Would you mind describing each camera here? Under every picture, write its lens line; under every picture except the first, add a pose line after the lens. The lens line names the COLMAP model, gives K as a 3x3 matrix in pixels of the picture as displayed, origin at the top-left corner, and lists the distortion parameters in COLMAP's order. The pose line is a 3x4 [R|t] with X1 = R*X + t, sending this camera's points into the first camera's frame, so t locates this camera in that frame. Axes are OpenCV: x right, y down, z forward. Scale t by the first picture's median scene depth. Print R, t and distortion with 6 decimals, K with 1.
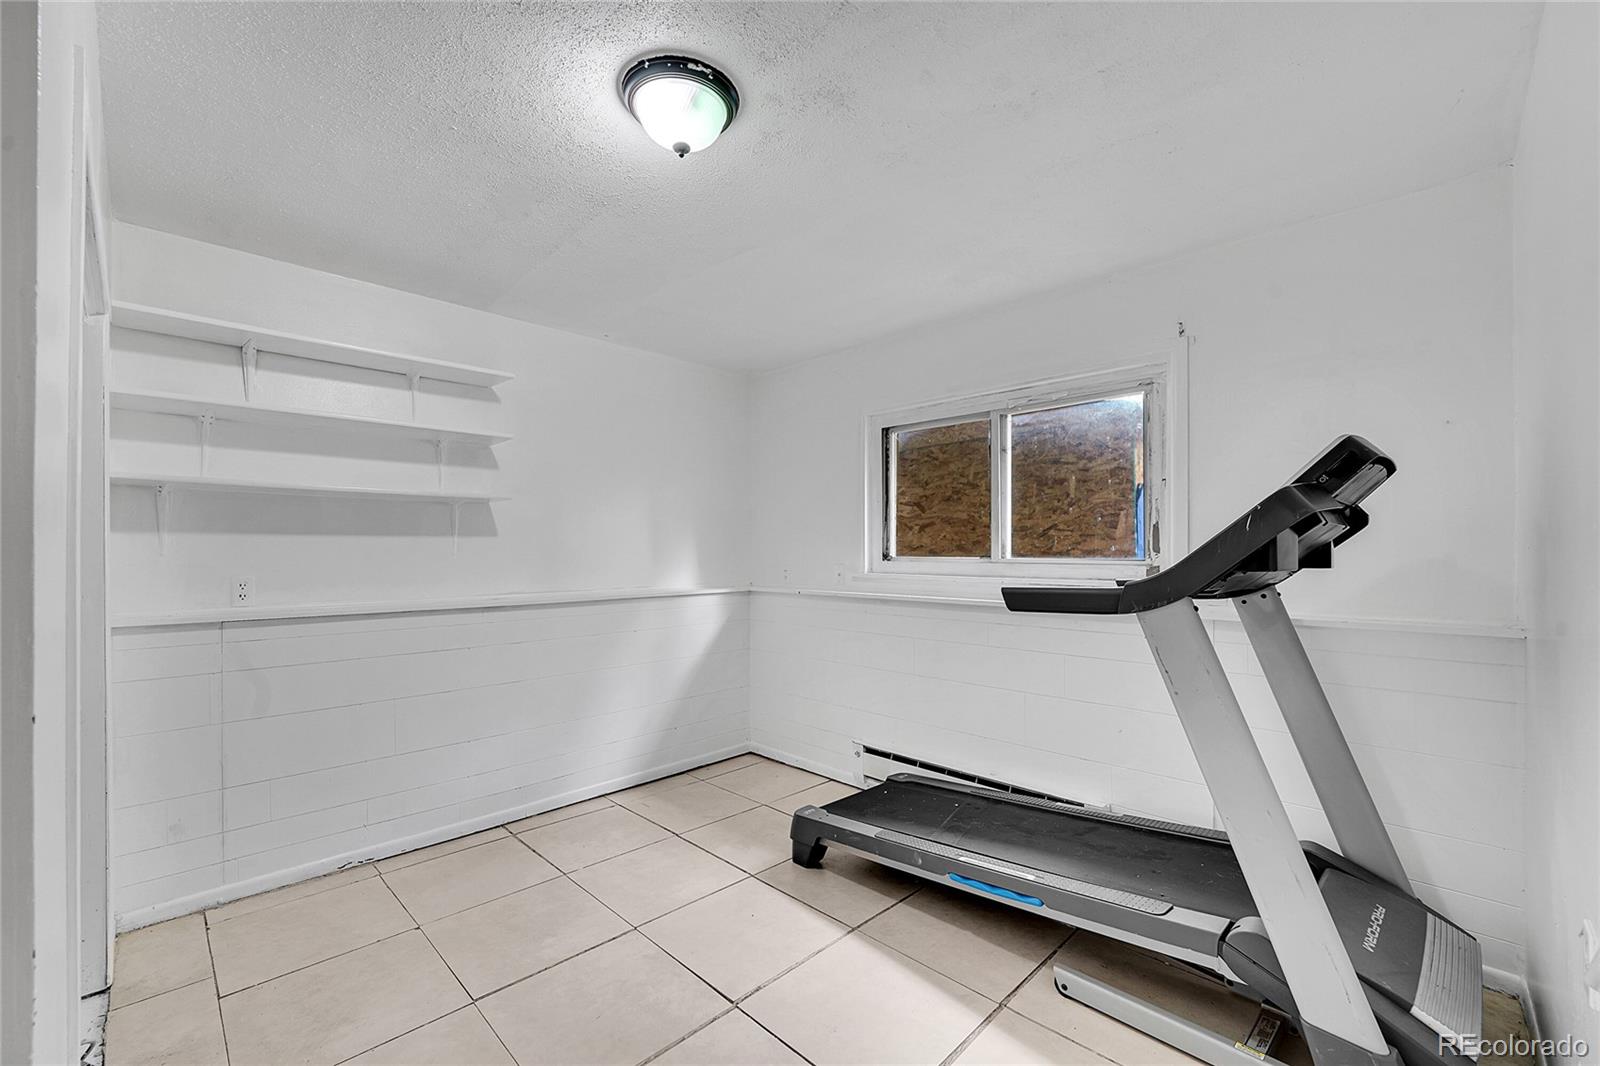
lens RADIAL K [[669.0, 0, 790.5], [0, 669.0, 535.3], [0, 0, 1]] dist [-0.007423, -0.000167]
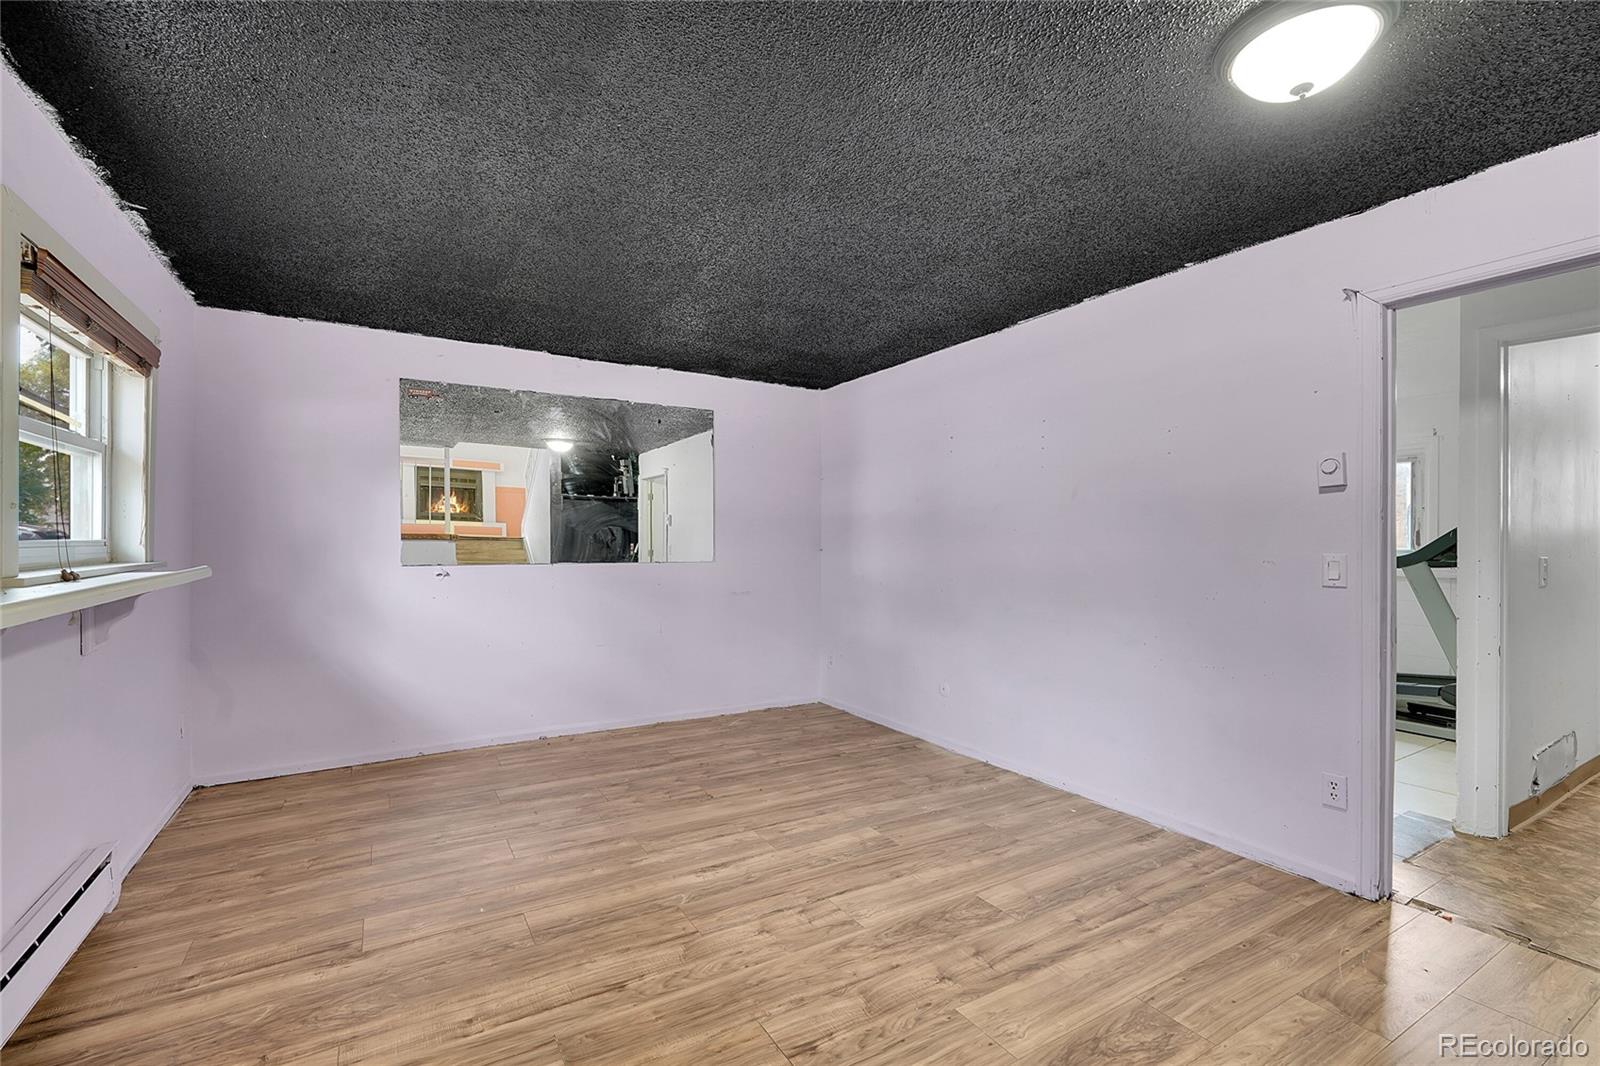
lens RADIAL K [[669.0, 0, 790.5], [0, 669.0, 535.3], [0, 0, 1]] dist [-0.007423, -0.000167]
pose [[0.965637, 0.003753, -0.259868, -0.696349], [0.001119, 0.999826, 0.018600, -0.045731], [0.259893, -0.018251, 0.965465, -1.312123]]
